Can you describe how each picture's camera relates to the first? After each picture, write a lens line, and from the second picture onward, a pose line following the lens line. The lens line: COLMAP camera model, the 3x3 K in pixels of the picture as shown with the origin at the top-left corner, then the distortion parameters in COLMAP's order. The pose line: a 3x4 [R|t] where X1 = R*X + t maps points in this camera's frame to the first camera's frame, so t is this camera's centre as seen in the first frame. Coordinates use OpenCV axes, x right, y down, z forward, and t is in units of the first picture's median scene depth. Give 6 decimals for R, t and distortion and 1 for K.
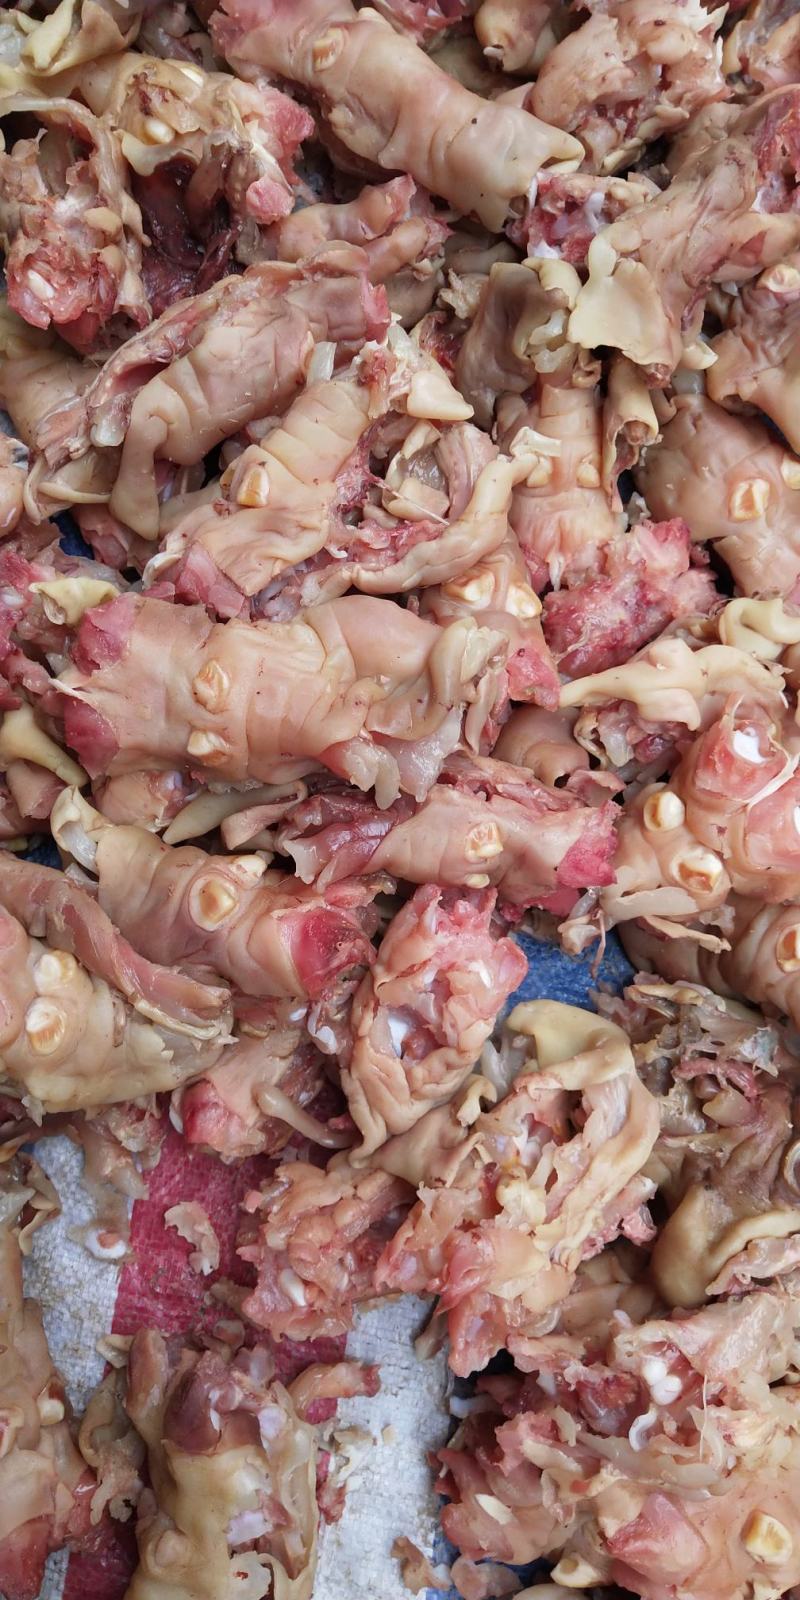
lens RADIAL K [[1245.8, 0, 400.0], [0, 1245.8, 800.0], [0, 0, 1]] dist [0.011316, -0.001582]
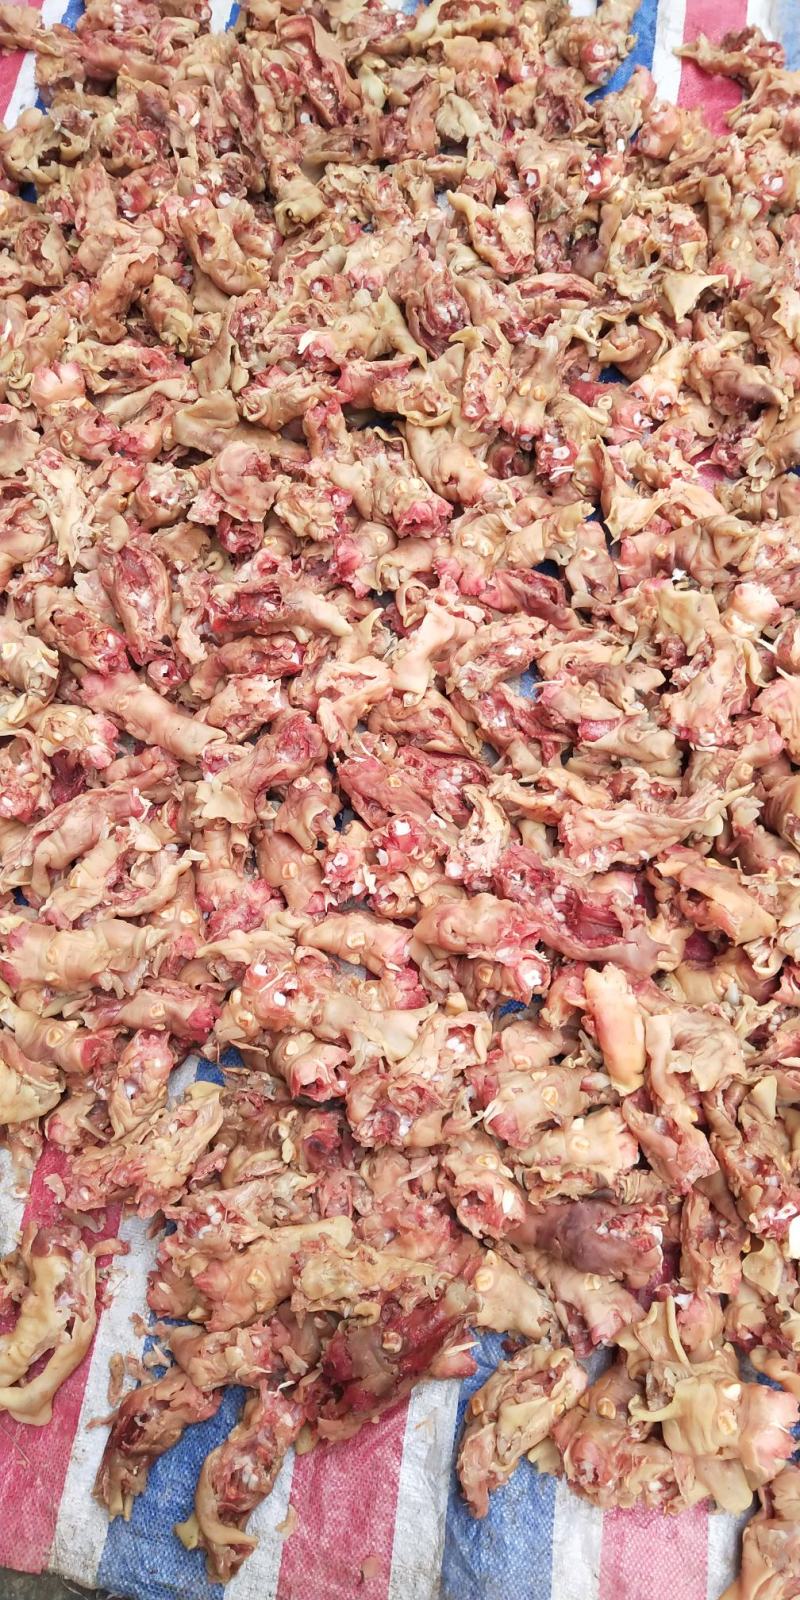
lens RADIAL K [[1245.8, 0, 400.0], [0, 1245.8, 800.0], [0, 0, 1]] dist [0.011316, -0.001582]
pose [[0.996981, -0.048839, -0.060354, 0.713979], [0.034050, 0.973664, -0.225429, 0.199643], [0.069775, 0.222694, 0.972388, -1.525604]]
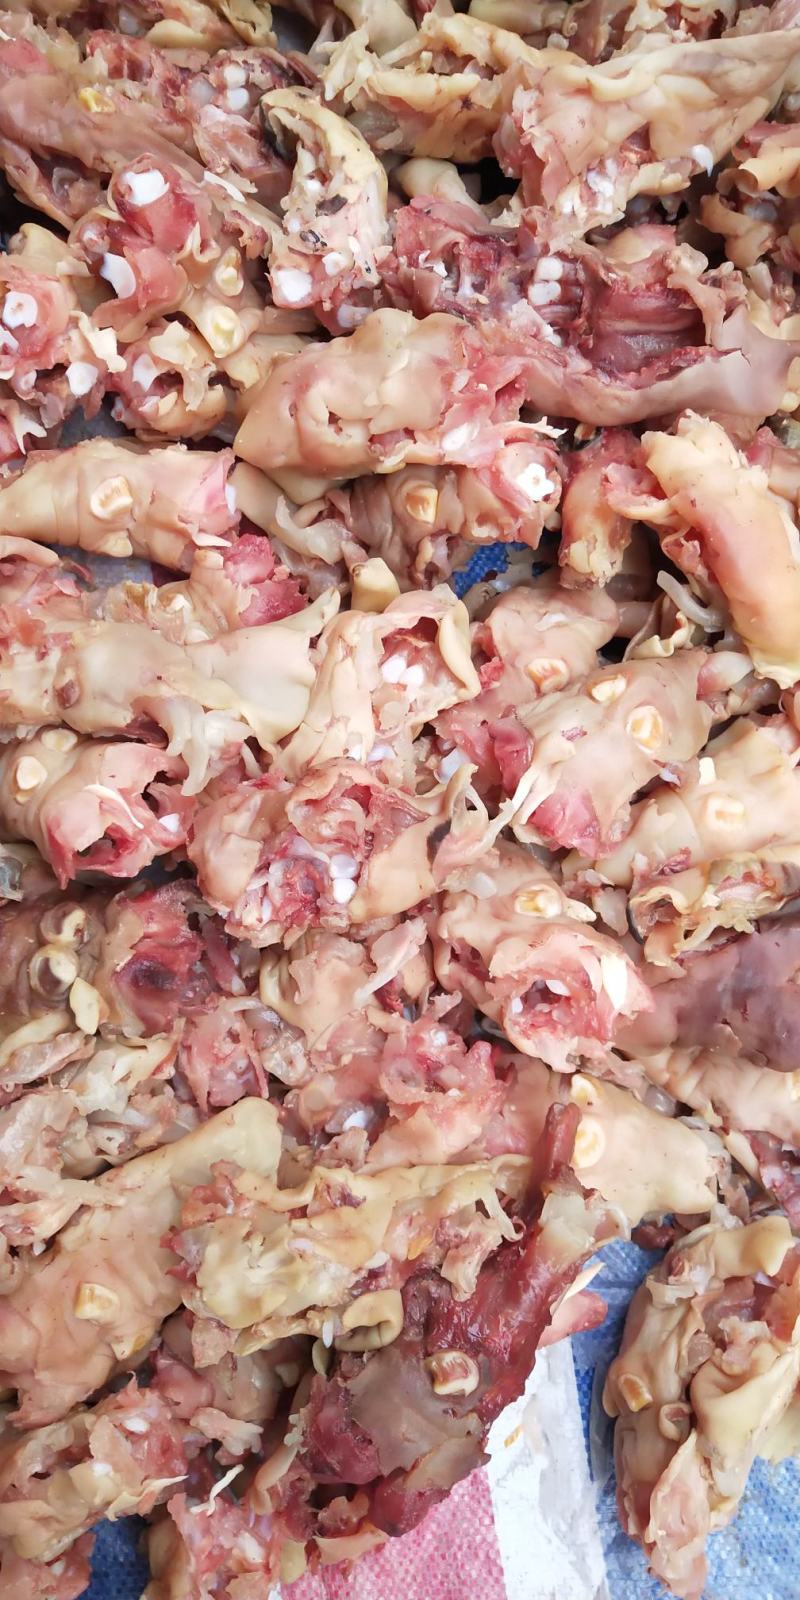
lens RADIAL K [[1245.8, 0, 400.0], [0, 1245.8, 800.0], [0, 0, 1]] dist [0.011316, -0.001582]
pose [[0.954625, -0.287731, 0.076823, 0.535766], [0.283010, 0.956790, 0.066765, 0.153211], [-0.092714, -0.041994, 0.994807, -0.091935]]
